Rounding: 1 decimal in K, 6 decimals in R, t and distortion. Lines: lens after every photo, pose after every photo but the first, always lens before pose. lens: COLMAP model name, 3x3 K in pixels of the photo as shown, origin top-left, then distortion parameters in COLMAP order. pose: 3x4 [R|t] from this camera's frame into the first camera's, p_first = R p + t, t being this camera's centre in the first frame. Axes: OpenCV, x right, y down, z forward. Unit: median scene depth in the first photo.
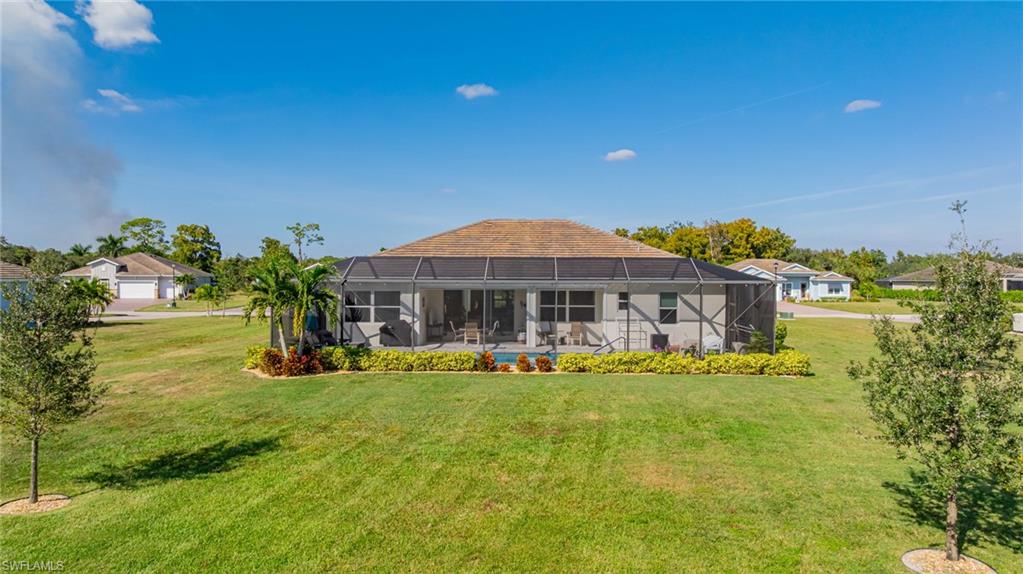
lens RADIAL K [[722.9, 0, 508.9], [0, 722.9, 284.4], [0, 0, 1]] dist [-0.040530, 0.035927]
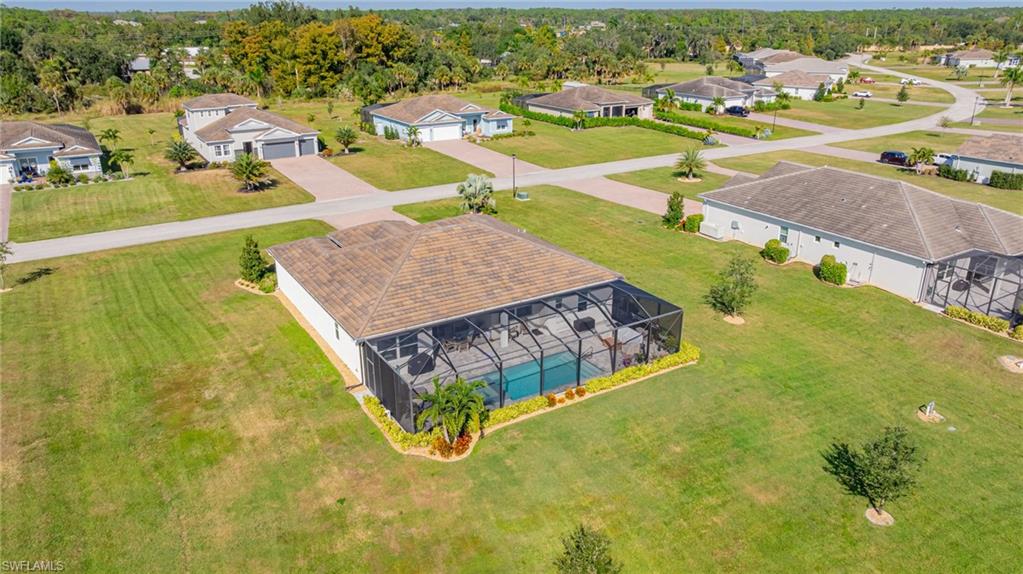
lens RADIAL K [[722.9, 0, 514.7], [0, 722.9, 288.8], [0, 0, 1]] dist [-0.040530, 0.035927]
pose [[0.827777, -0.206379, 0.521721, -0.216882], [0.009102, 0.934707, 0.355304, -0.169792], [-0.560984, -0.289363, 0.775607, -0.025036]]
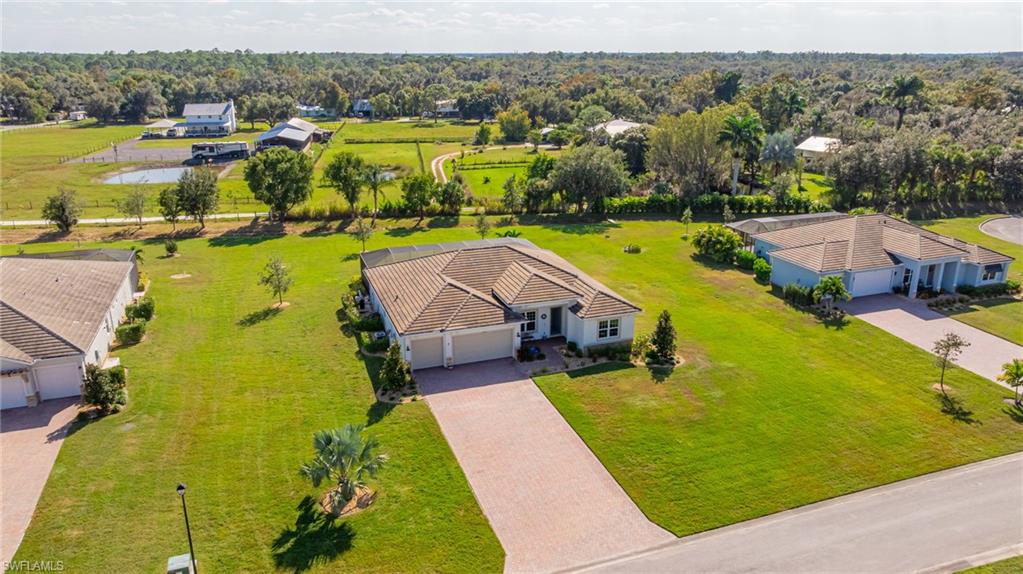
lens RADIAL K [[722.9, 0, 515.7], [0, 722.9, 289.4], [0, 0, 1]] dist [-0.040530, 0.035927]
pose [[-0.927390, 0.112869, -0.356664, 0.212686], [-0.007695, 0.947443, 0.319833, -0.202781], [0.374018, 0.299354, -0.877780, 0.968373]]
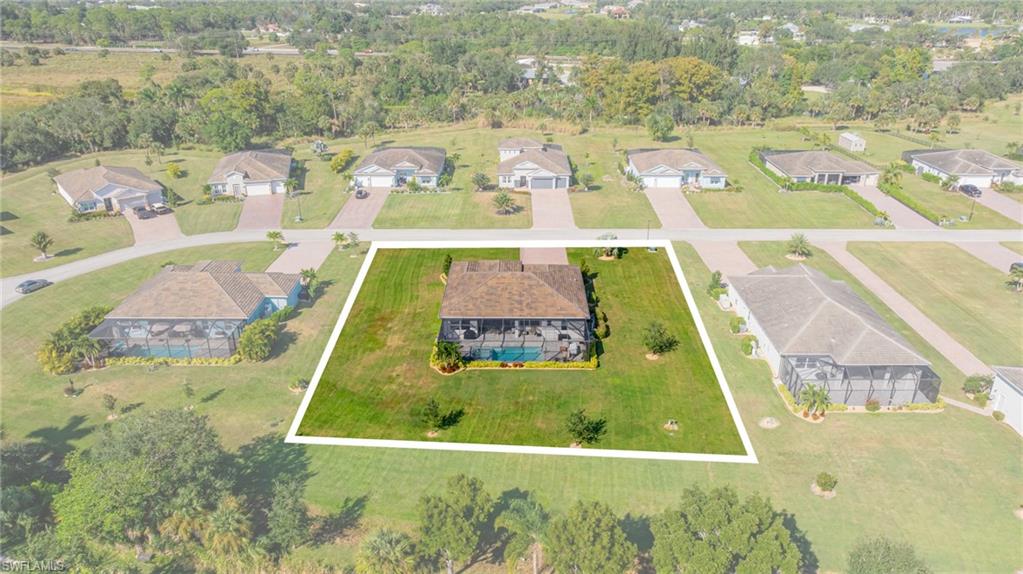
lens RADIAL K [[722.9, 0, 508.7], [0, 722.9, 288.7], [0, 0, 1]] dist [-0.040530, 0.035927]
pose [[0.999751, -0.016389, 0.015176, -0.013219], [0.009233, 0.921909, 0.387297, -0.389641], [-0.020339, -0.387060, 0.921830, -0.506400]]
